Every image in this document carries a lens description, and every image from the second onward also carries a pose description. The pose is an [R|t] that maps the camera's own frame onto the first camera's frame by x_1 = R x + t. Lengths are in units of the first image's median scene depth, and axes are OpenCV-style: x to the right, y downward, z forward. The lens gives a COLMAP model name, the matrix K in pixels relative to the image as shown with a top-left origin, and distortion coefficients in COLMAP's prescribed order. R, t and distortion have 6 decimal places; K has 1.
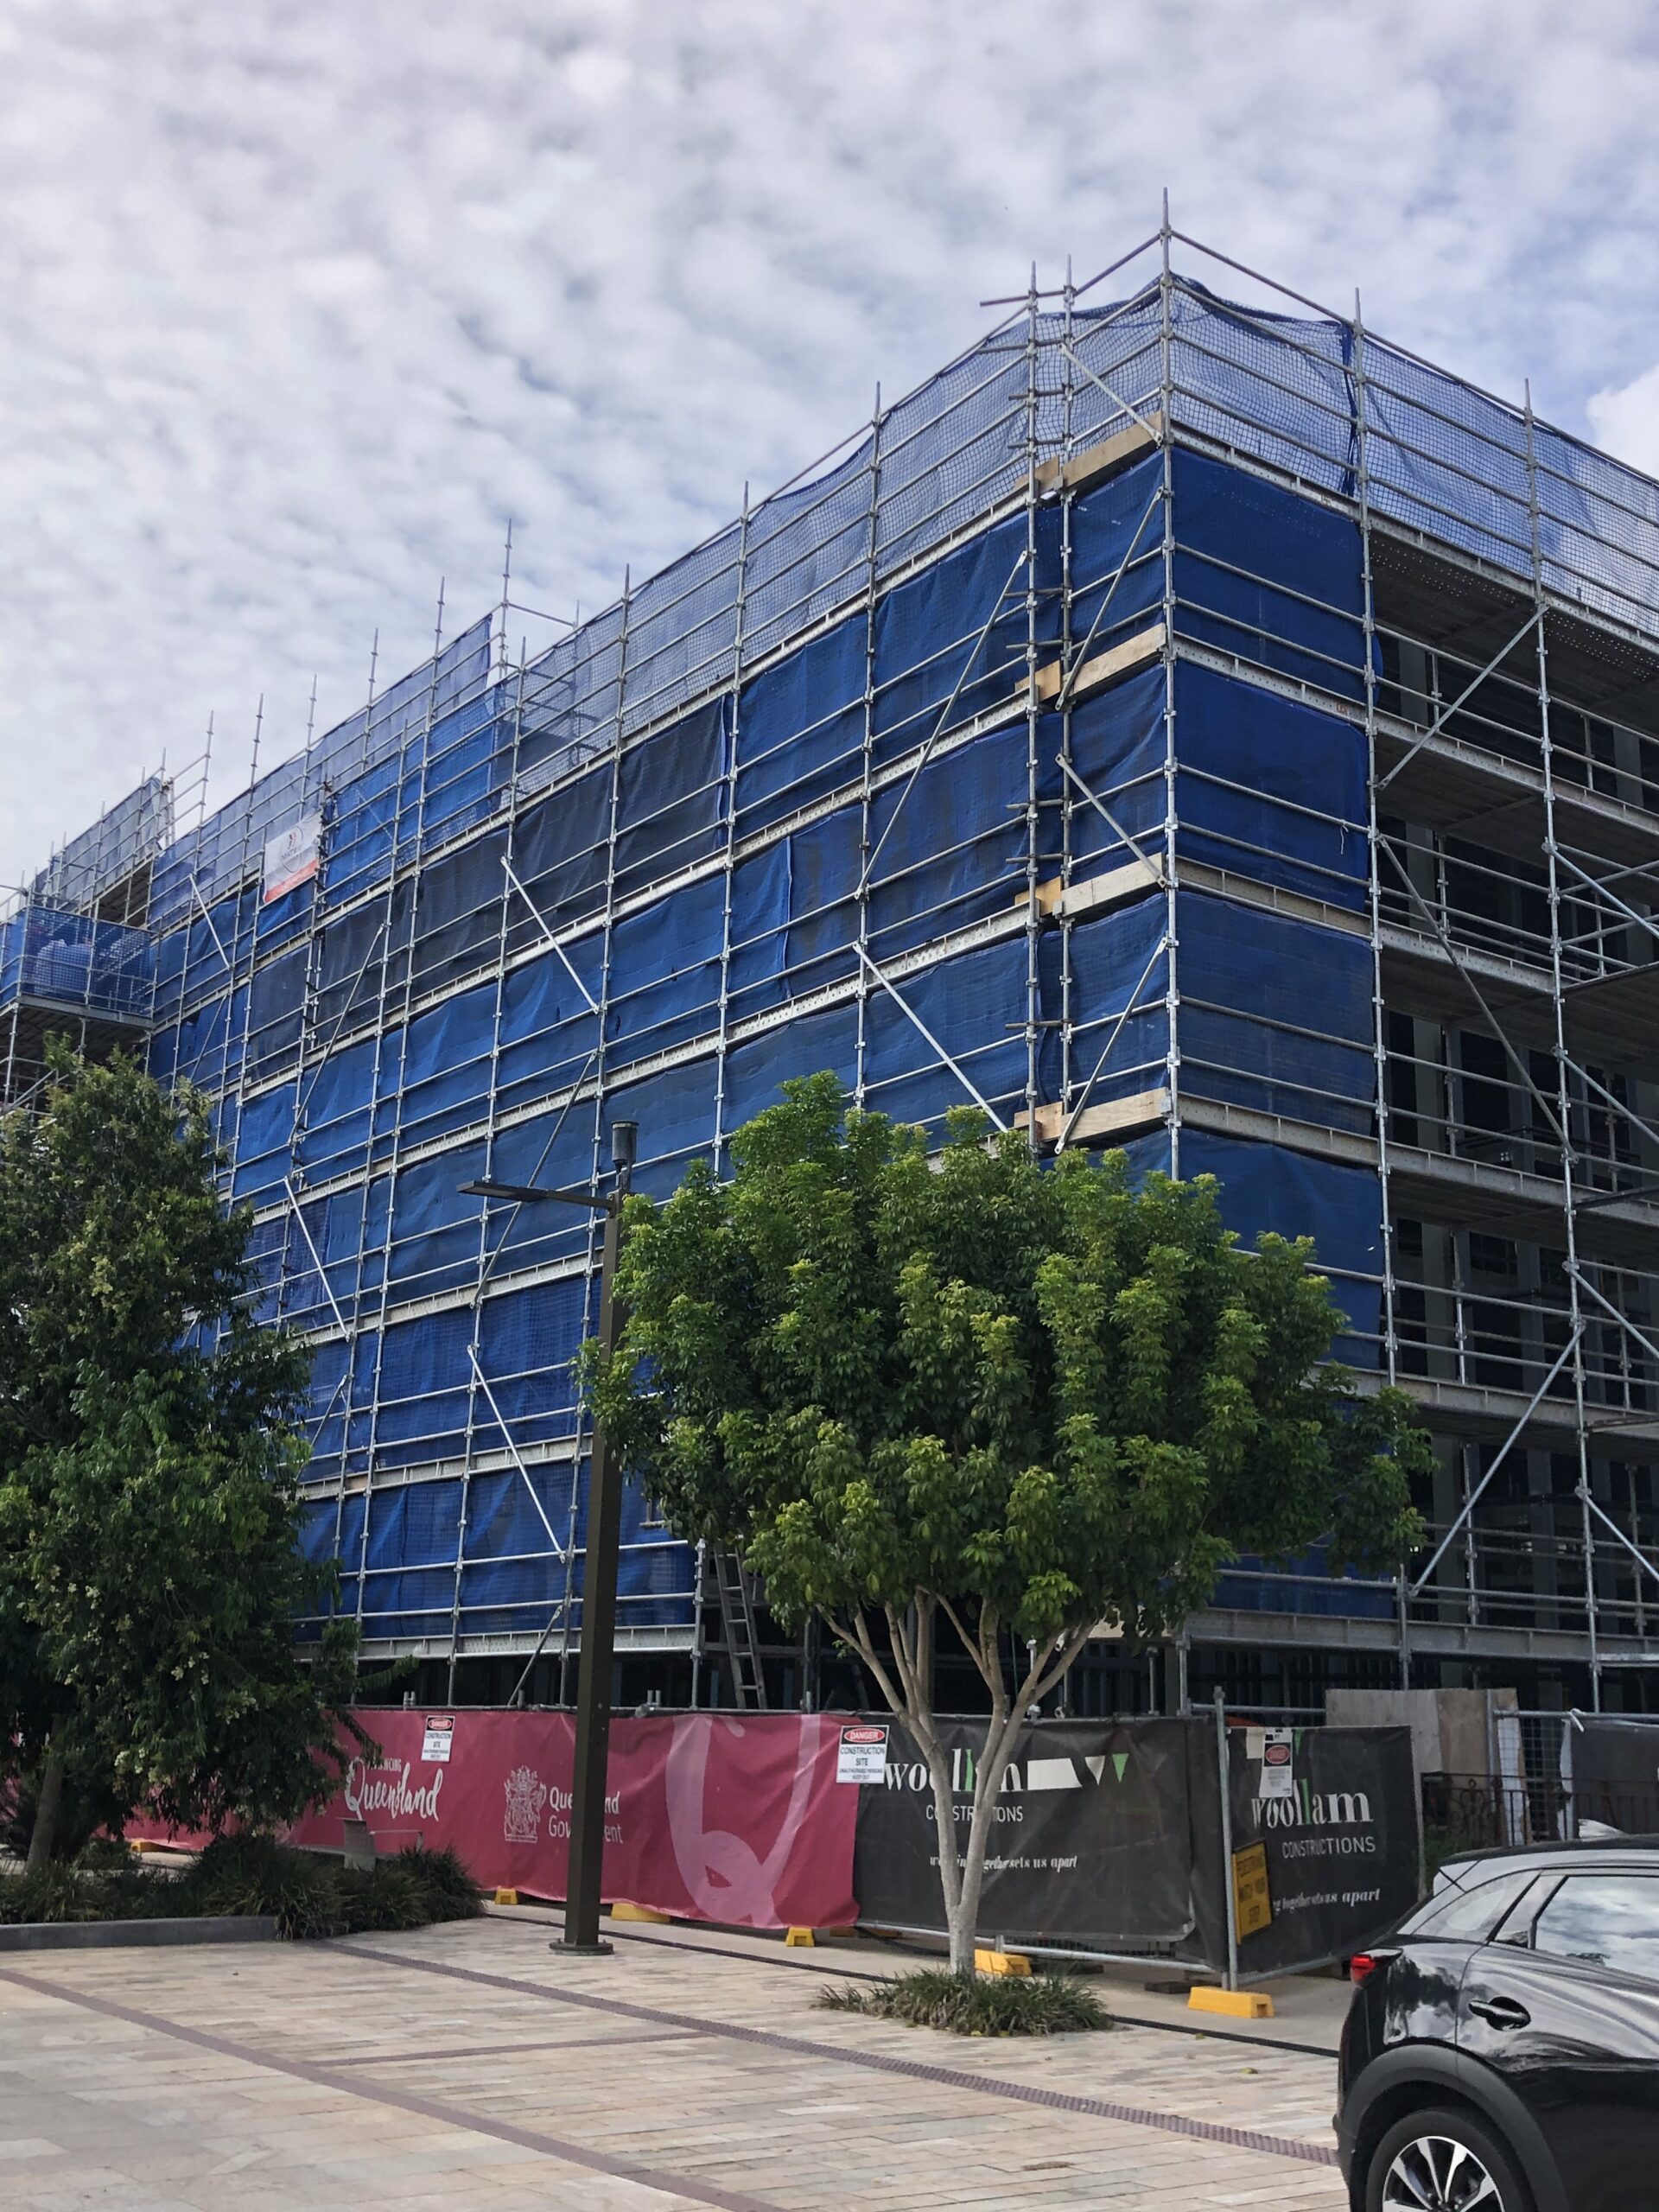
lens RADIAL K [[2356.1, 0, 836.6], [0, 2356.1, 1117.2], [0, 0, 1]] dist [0.167196, -0.563713]
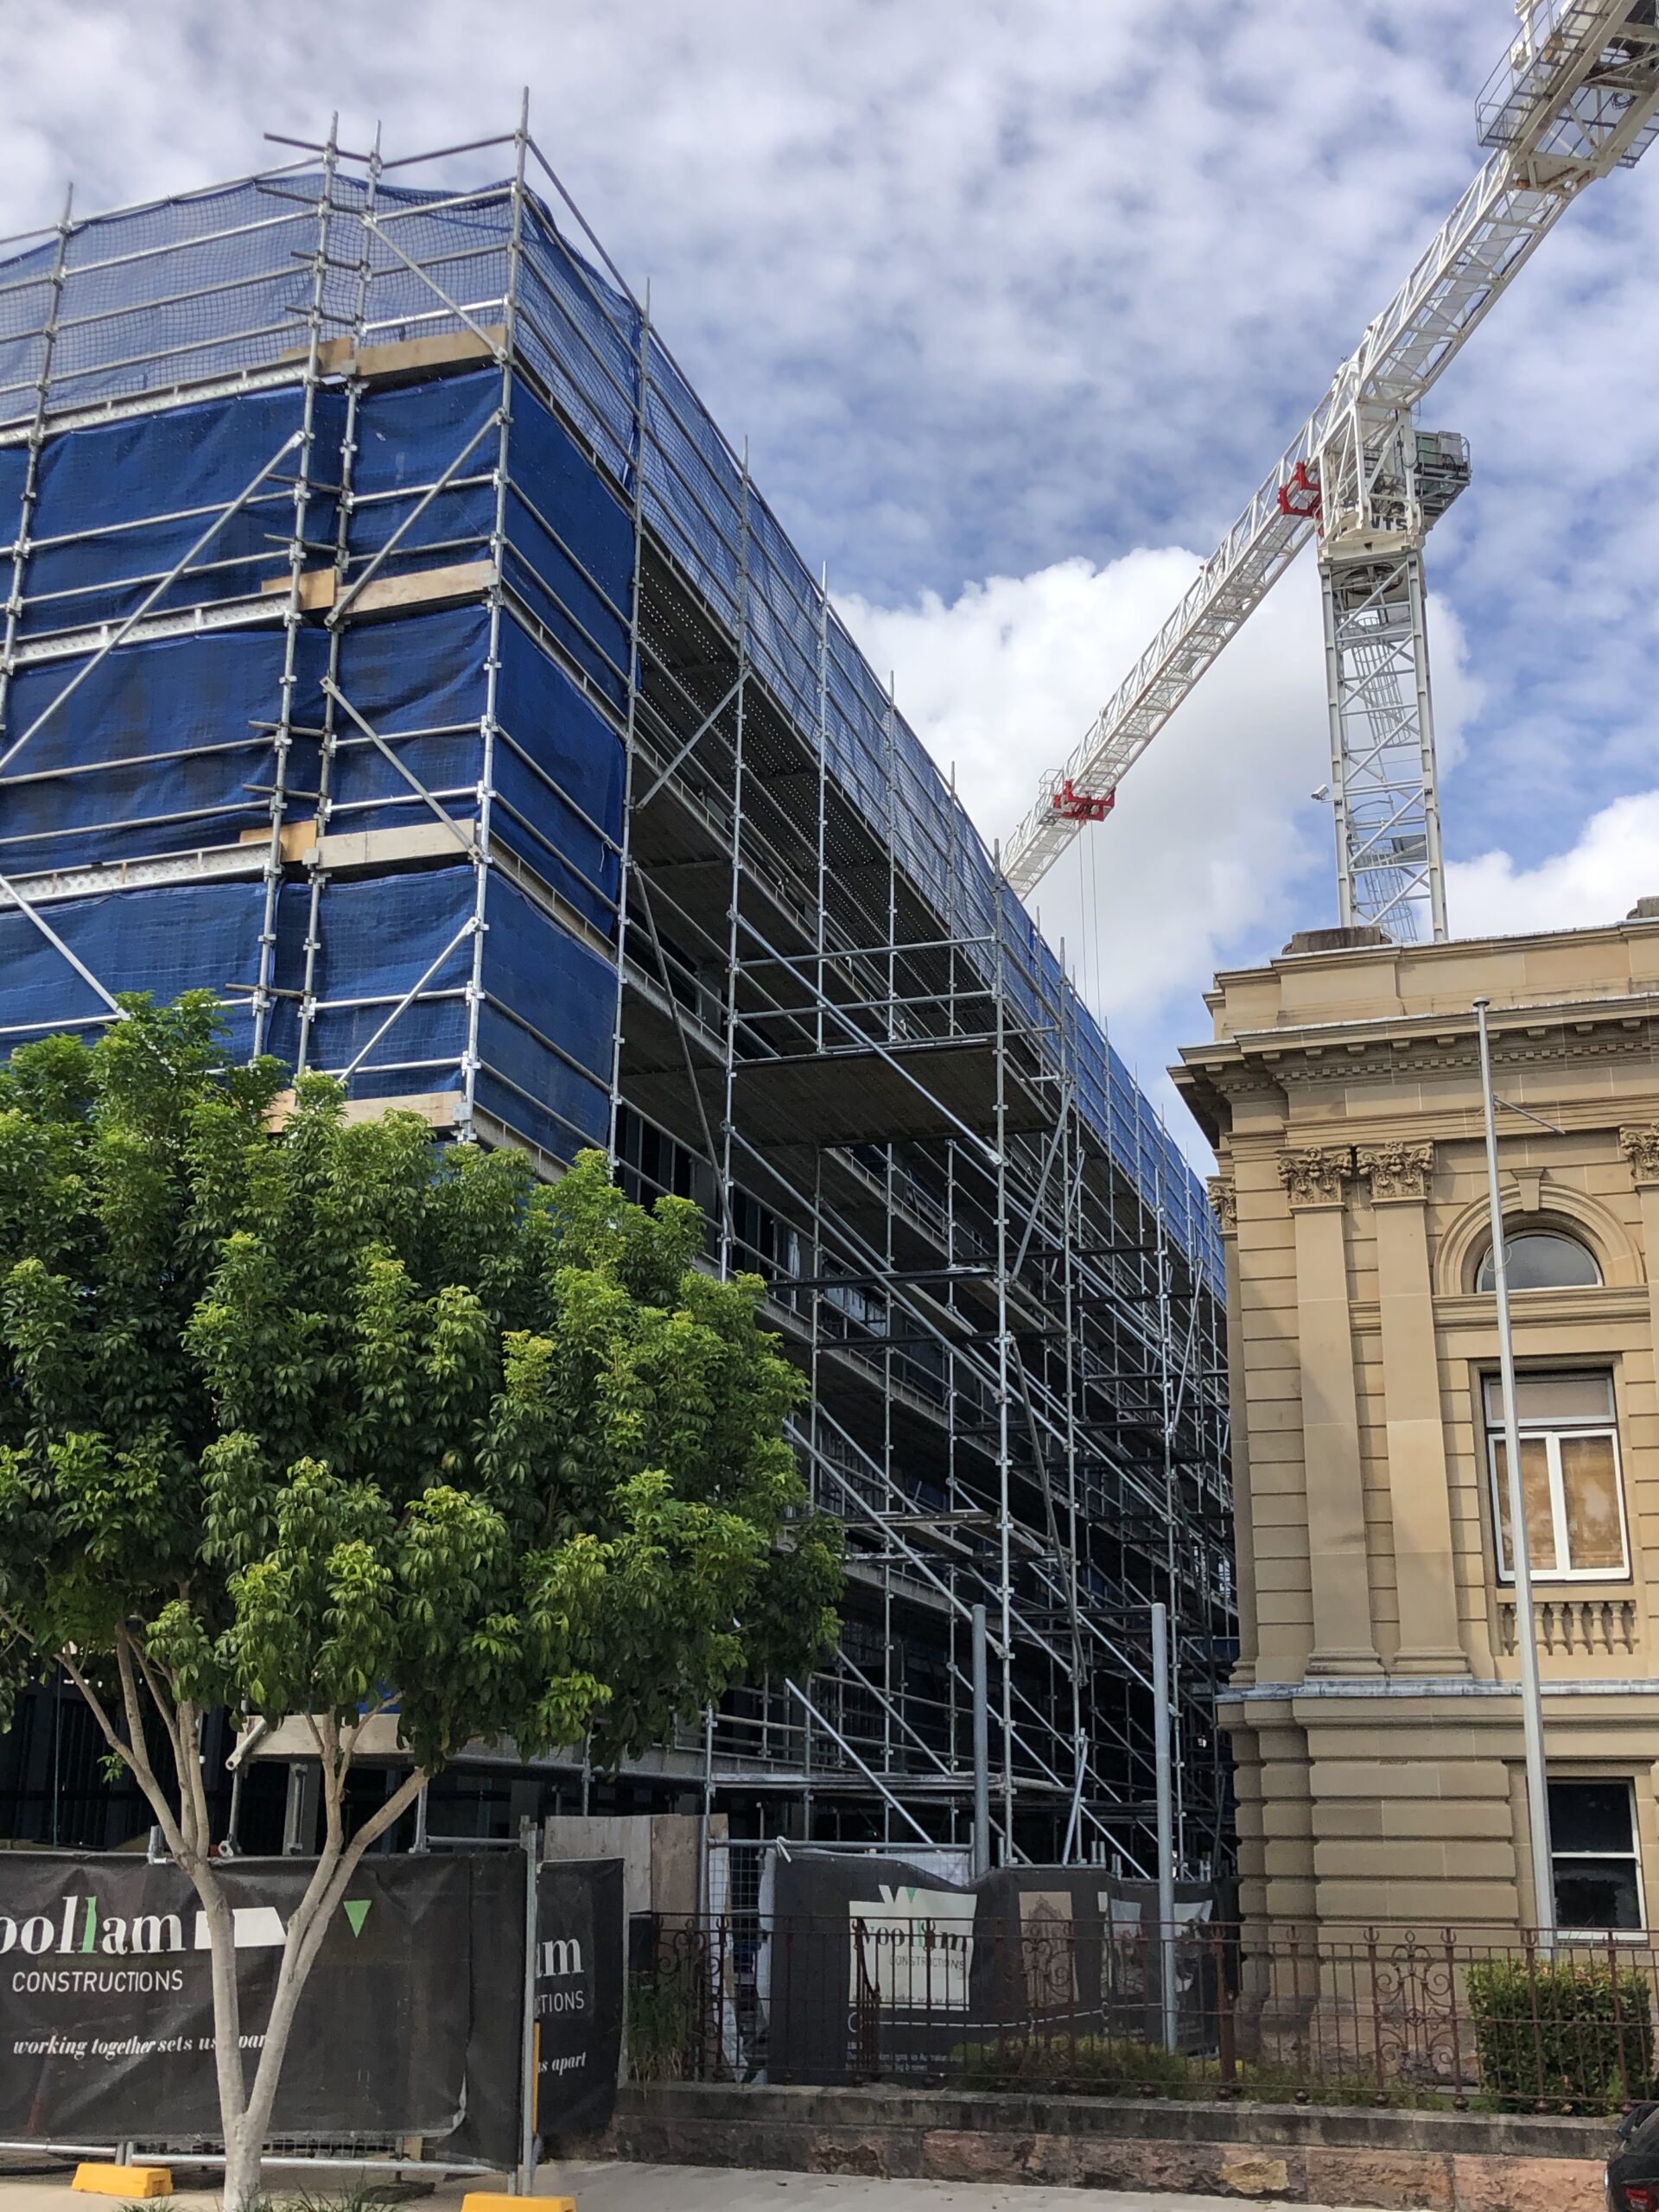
lens RADIAL K [[2379.7, 0, 830.0], [0, 2379.7, 1102.2], [0, 0, 1]] dist [0.063432, -0.180660]
pose [[0.812174, 0.165236, 0.559526, -0.208266], [-0.138449, 0.986245, -0.090287, 0.045176], [-0.566749, -0.004137, 0.823880, 0.210429]]
